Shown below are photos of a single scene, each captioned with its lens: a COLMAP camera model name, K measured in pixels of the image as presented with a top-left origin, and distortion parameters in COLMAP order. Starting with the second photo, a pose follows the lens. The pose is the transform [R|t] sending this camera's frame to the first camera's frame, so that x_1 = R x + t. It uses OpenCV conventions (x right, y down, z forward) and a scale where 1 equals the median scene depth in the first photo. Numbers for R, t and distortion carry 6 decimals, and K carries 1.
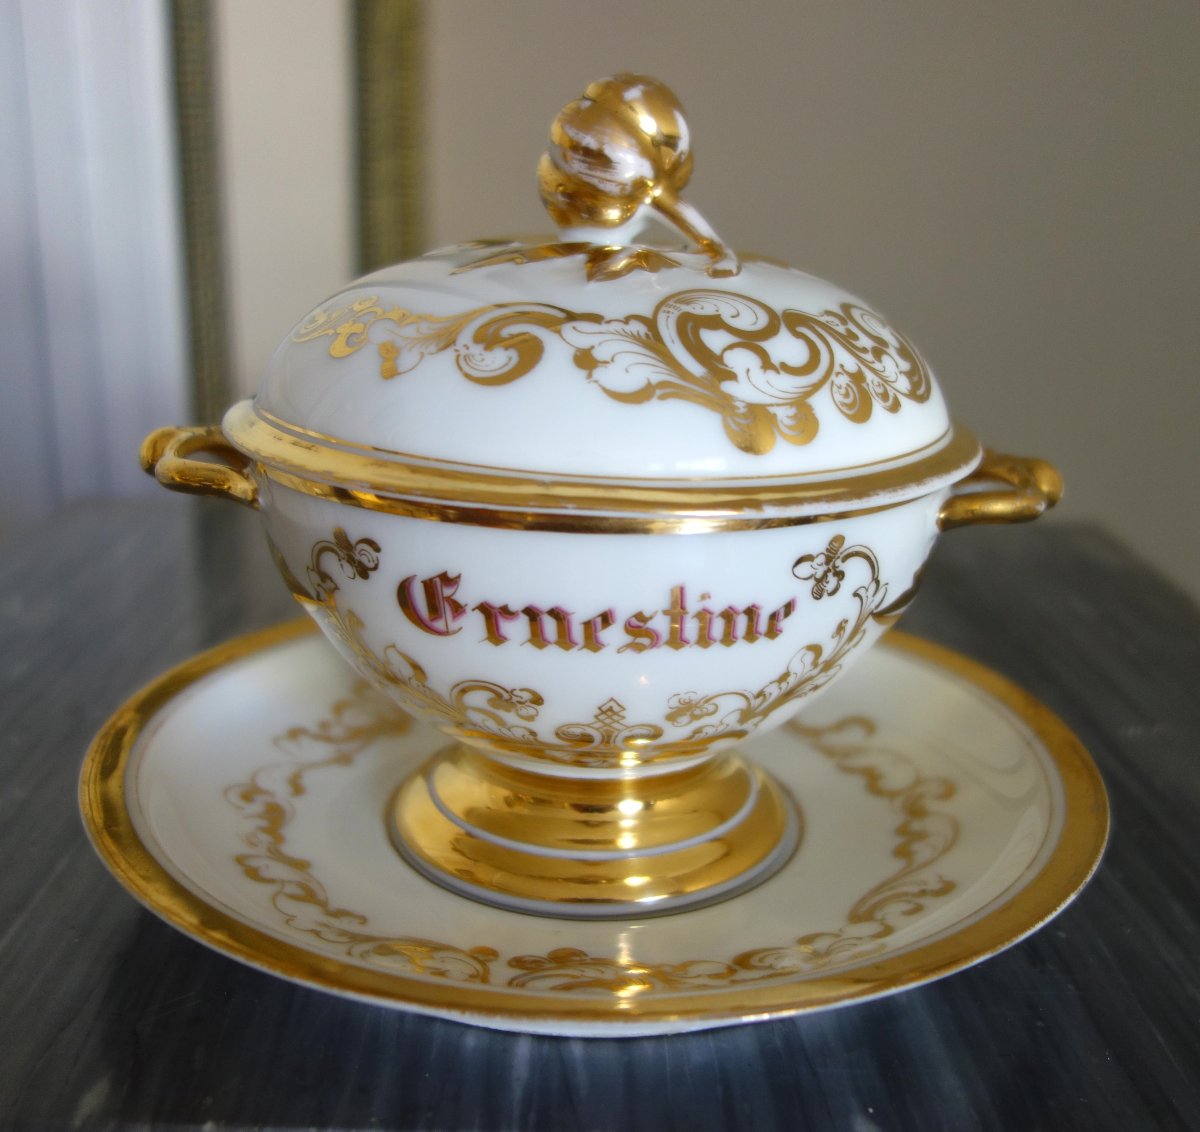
lens RADIAL K [[1313.6, 0, 639.3], [0, 1313.6, 566.2], [0, 0, 1]] dist [0.082232, -0.008637]
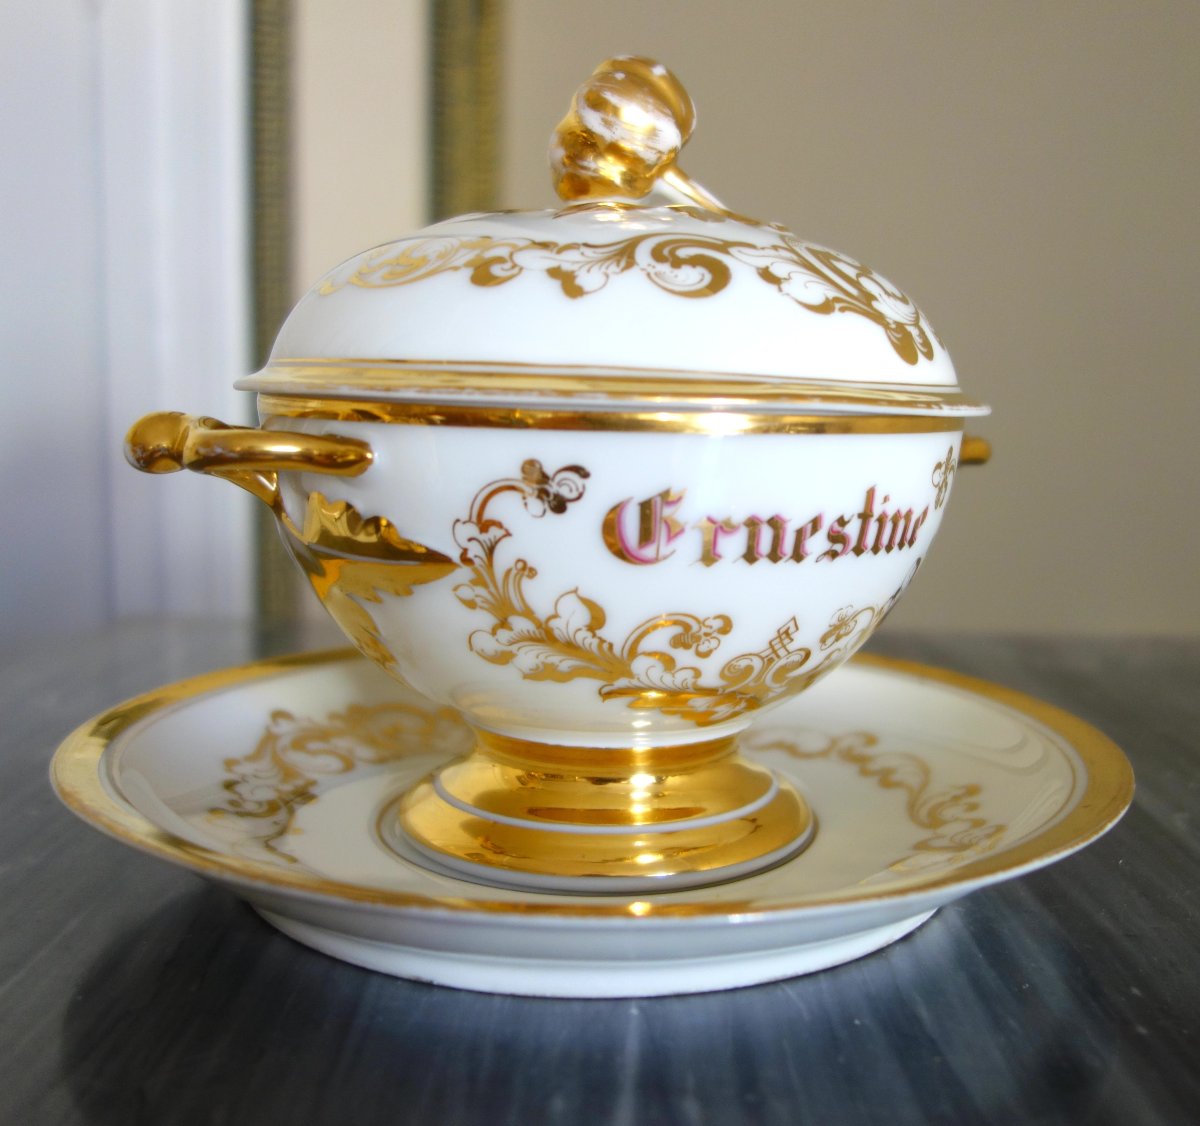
lens RADIAL K [[1313.6, 0, 639.3], [0, 1313.6, 563.2], [0, 0, 1]] dist [0.082232, -0.008637]
pose [[0.871682, -0.074474, 0.484379, -0.605703], [0.144794, 0.983399, -0.109370, 0.152312], [-0.468193, 0.165471, 0.867995, 0.173908]]
